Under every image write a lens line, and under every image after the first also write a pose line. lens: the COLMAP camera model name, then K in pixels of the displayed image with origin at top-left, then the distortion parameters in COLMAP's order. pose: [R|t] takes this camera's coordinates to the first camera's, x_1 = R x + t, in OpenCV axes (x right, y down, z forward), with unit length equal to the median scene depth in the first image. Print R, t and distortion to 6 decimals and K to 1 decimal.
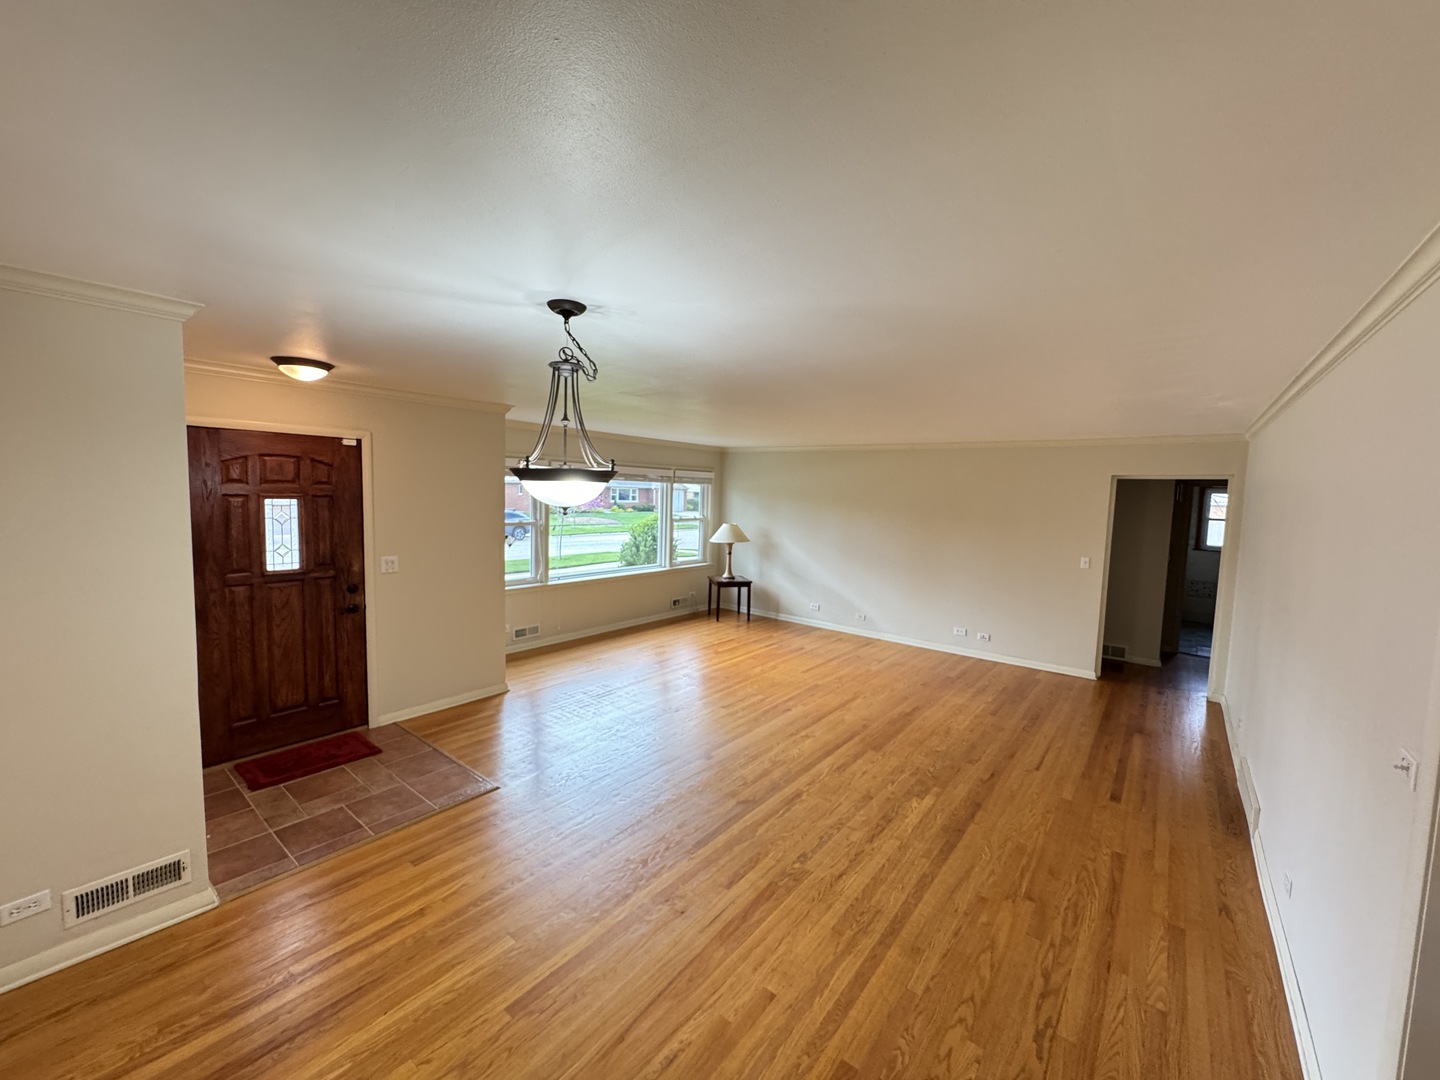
lens RADIAL K [[570.9, 0, 720.0], [0, 570.9, 540.0], [0, 0, 1]] dist [-0.000967, -0.000210]
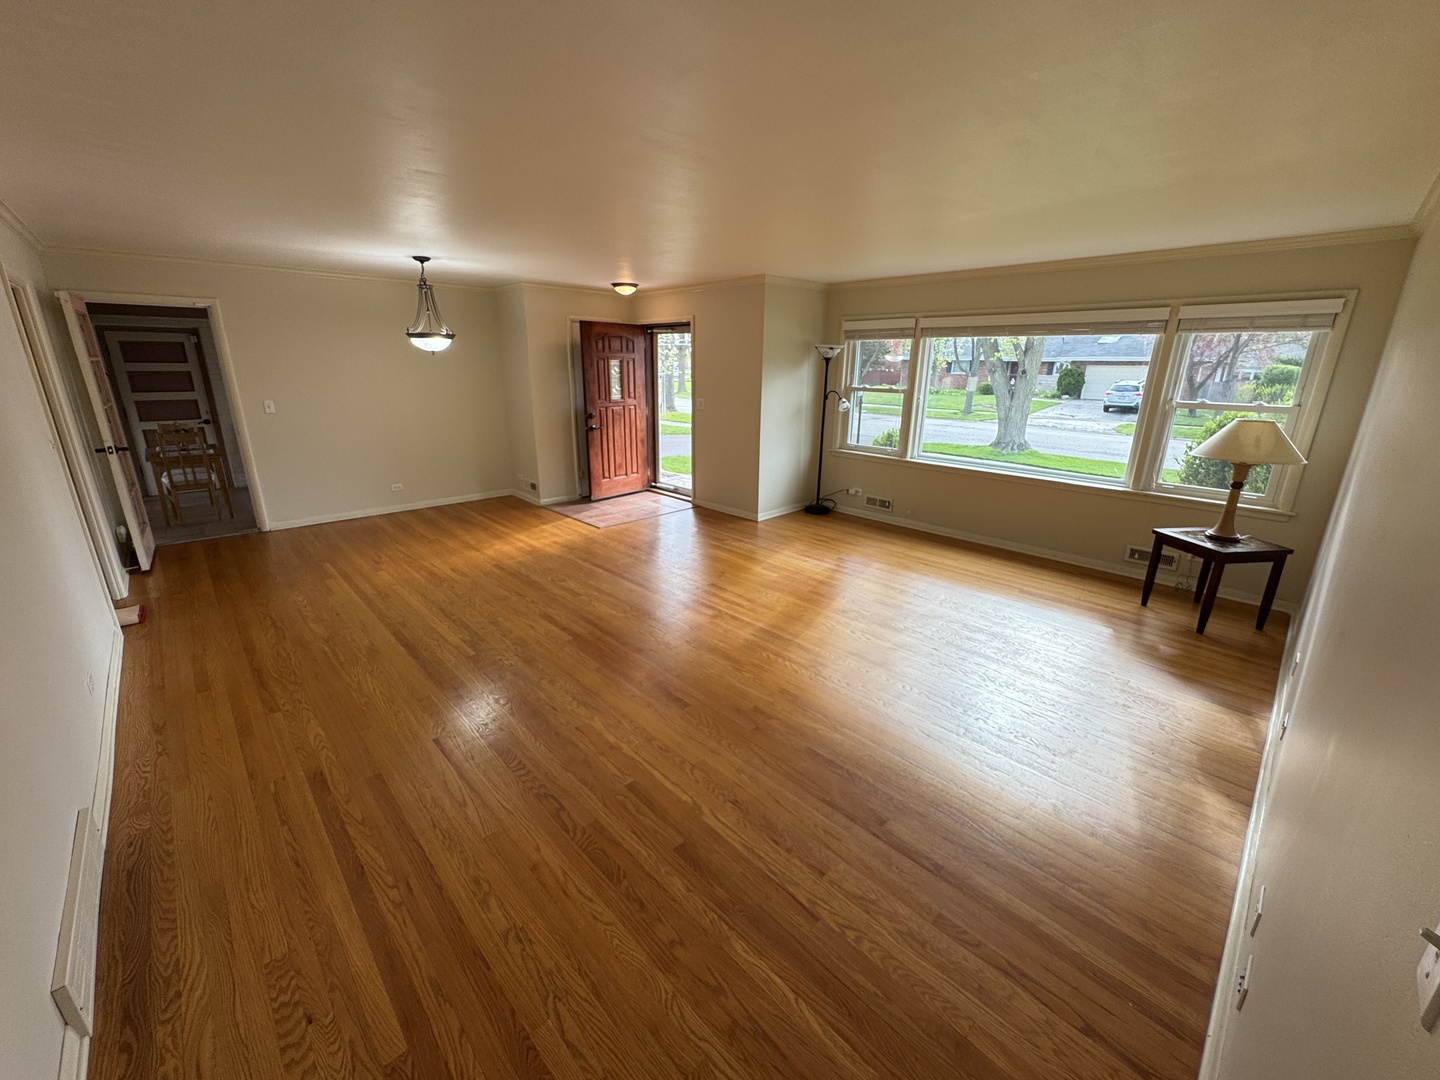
lens RADIAL K [[570.9, 0, 720.0], [0, 570.9, 540.0], [0, 0, 1]] dist [-0.000967, -0.000210]
pose [[-0.134907, 0.264959, -0.954776, 1.138467], [-0.096838, 0.955446, 0.278827, -0.048959], [0.986115, 0.130074, -0.103238, 1.428019]]
